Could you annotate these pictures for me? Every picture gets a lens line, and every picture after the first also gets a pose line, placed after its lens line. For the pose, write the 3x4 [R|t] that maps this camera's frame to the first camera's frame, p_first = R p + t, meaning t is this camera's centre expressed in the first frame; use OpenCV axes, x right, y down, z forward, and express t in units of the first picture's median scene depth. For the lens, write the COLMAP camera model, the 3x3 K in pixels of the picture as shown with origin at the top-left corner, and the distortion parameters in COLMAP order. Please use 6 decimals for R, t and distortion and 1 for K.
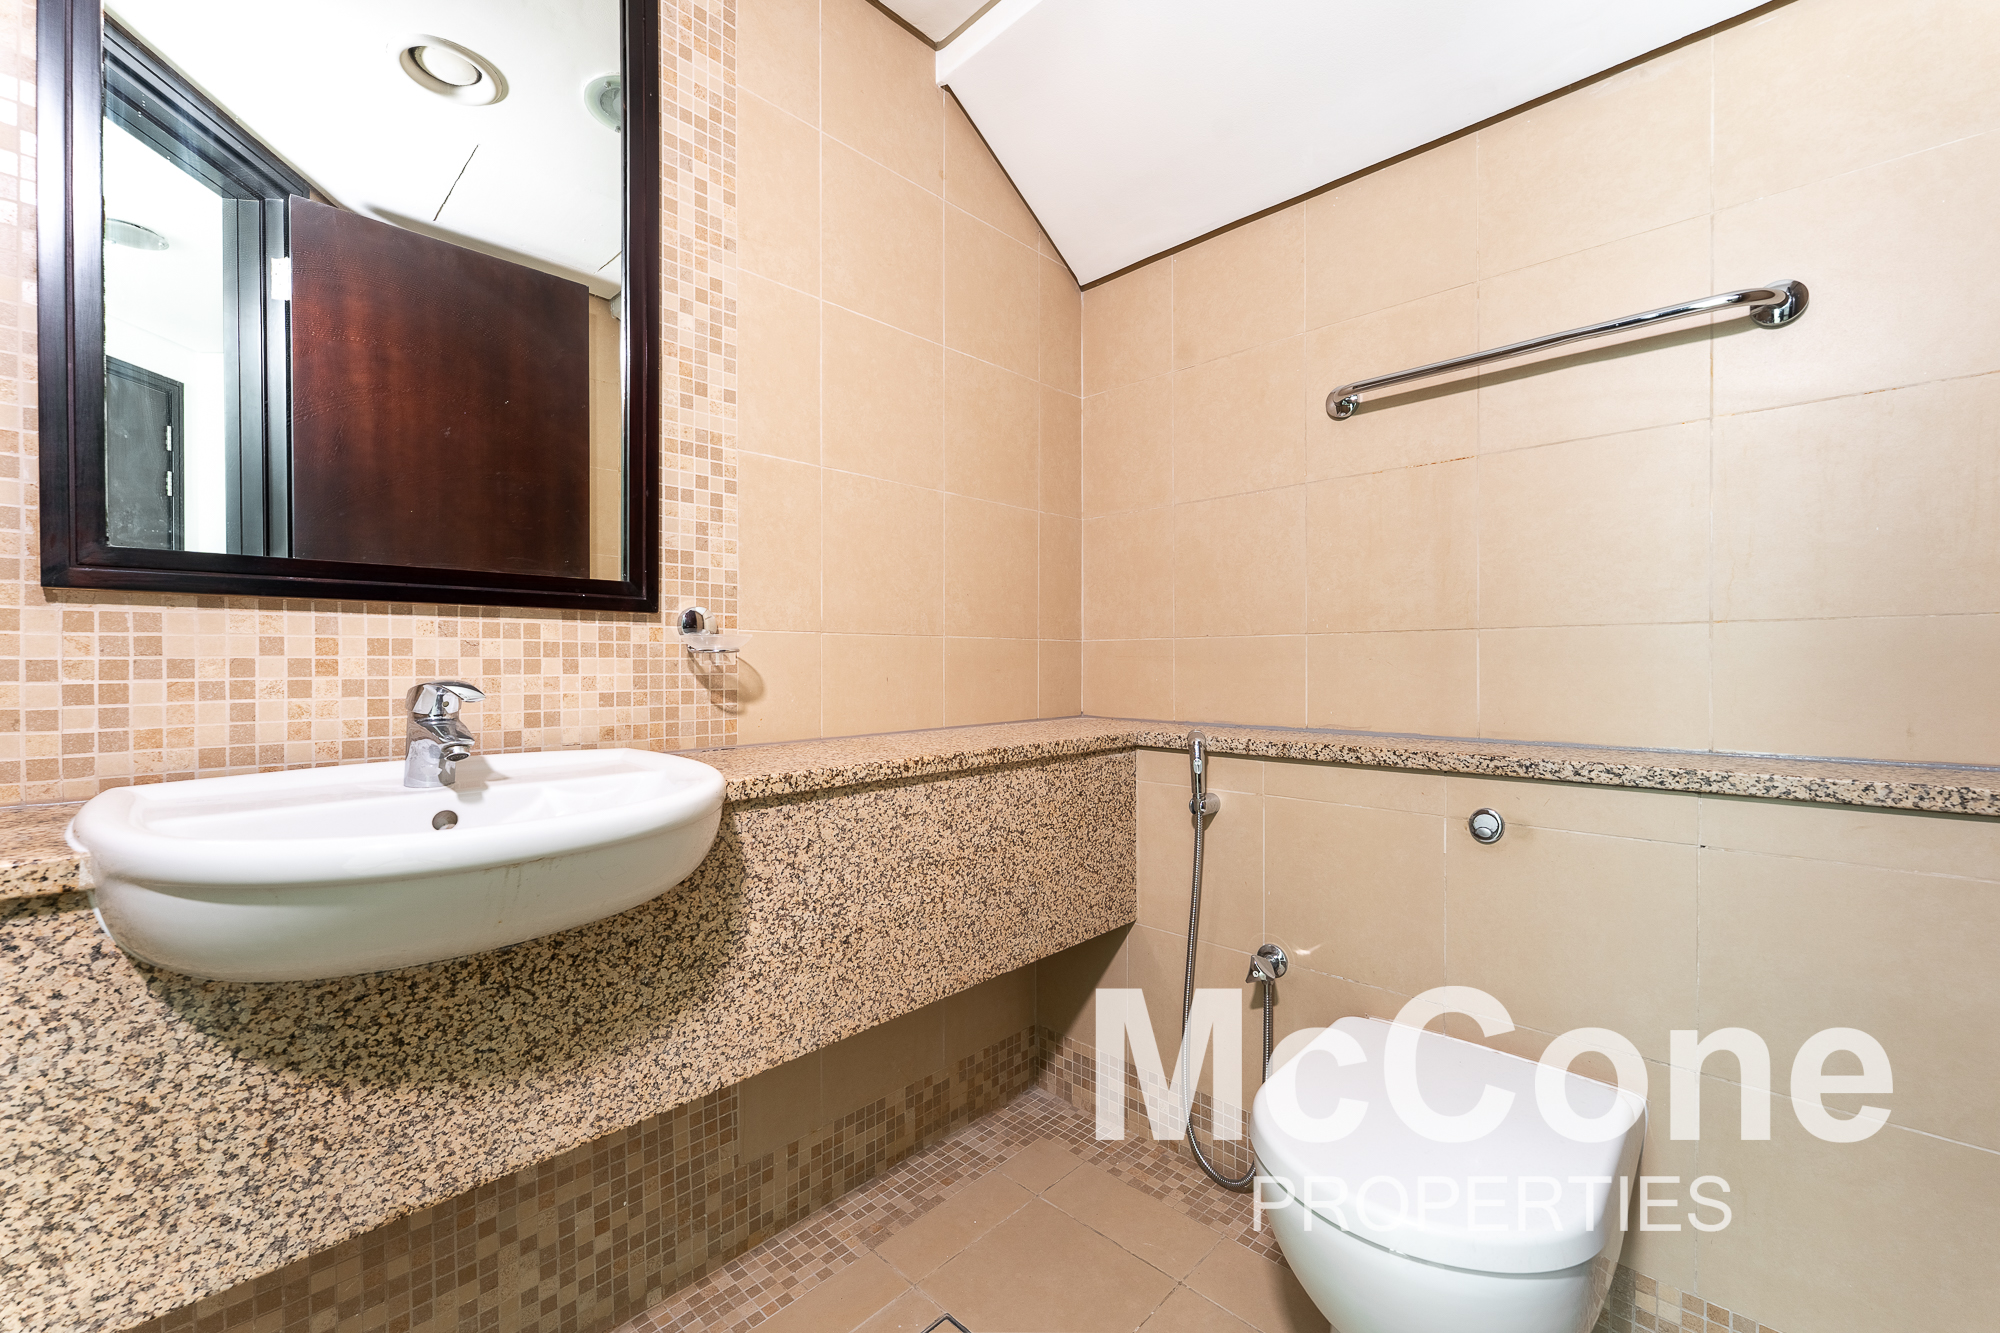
lens RADIAL K [[787.8, 0, 985.7], [0, 787.8, 666.0], [0, 0, 1]] dist [0.000974, 0.000021]
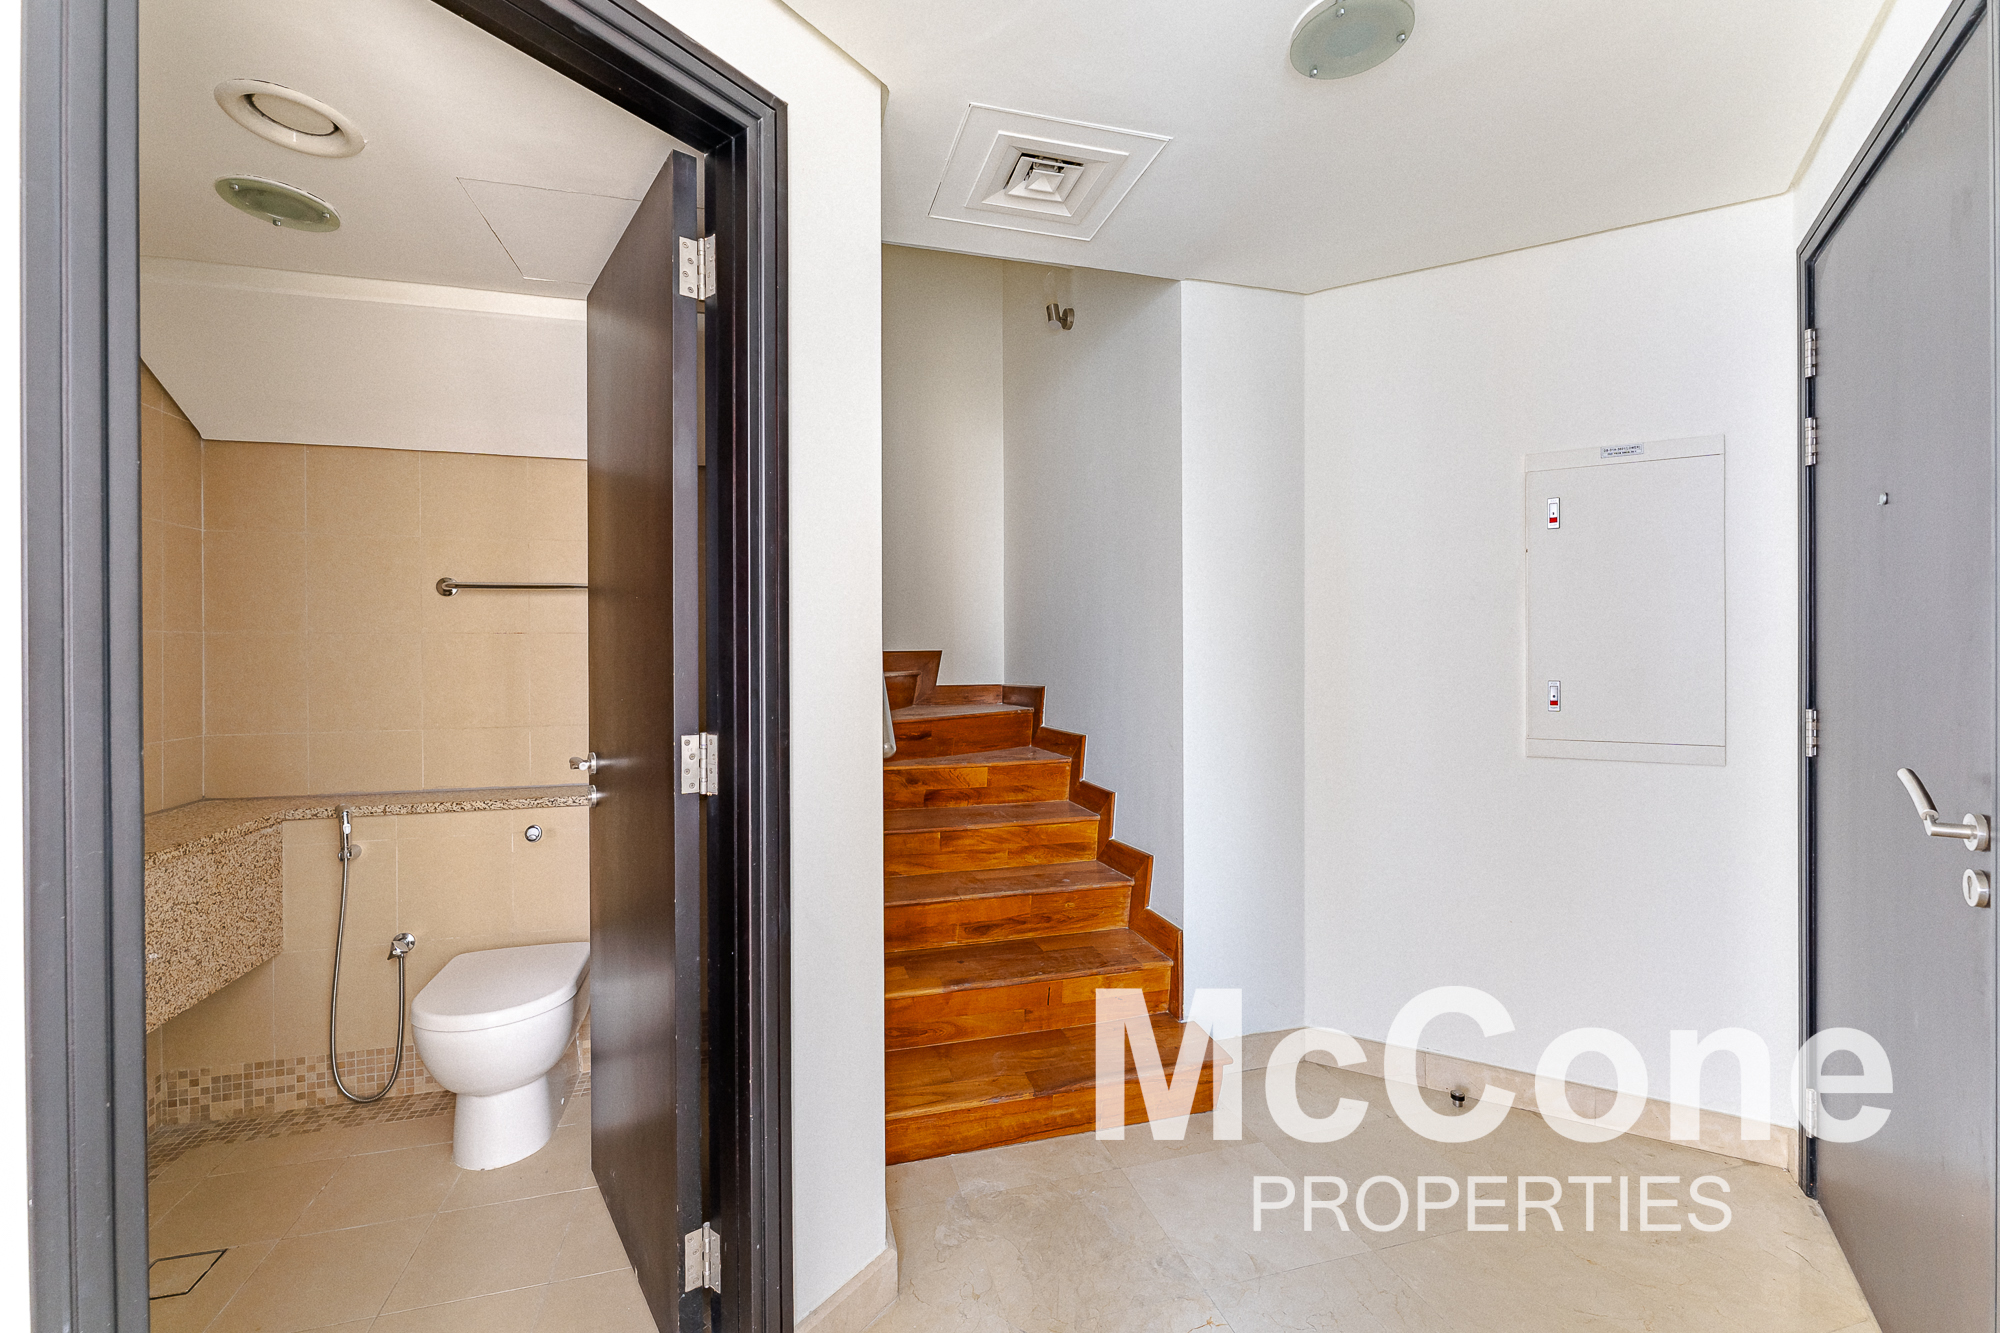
lens RADIAL K [[806.1, 0, 988.0], [0, 806.1, 653.5], [0, 0, 1]] dist [0.012762, -0.000973]
pose [[0.500430, -0.005670, 0.865758, -0.447027], [0.009166, 0.999957, 0.001251, -0.189850], [-0.865729, 0.007309, 0.500460, -0.807993]]
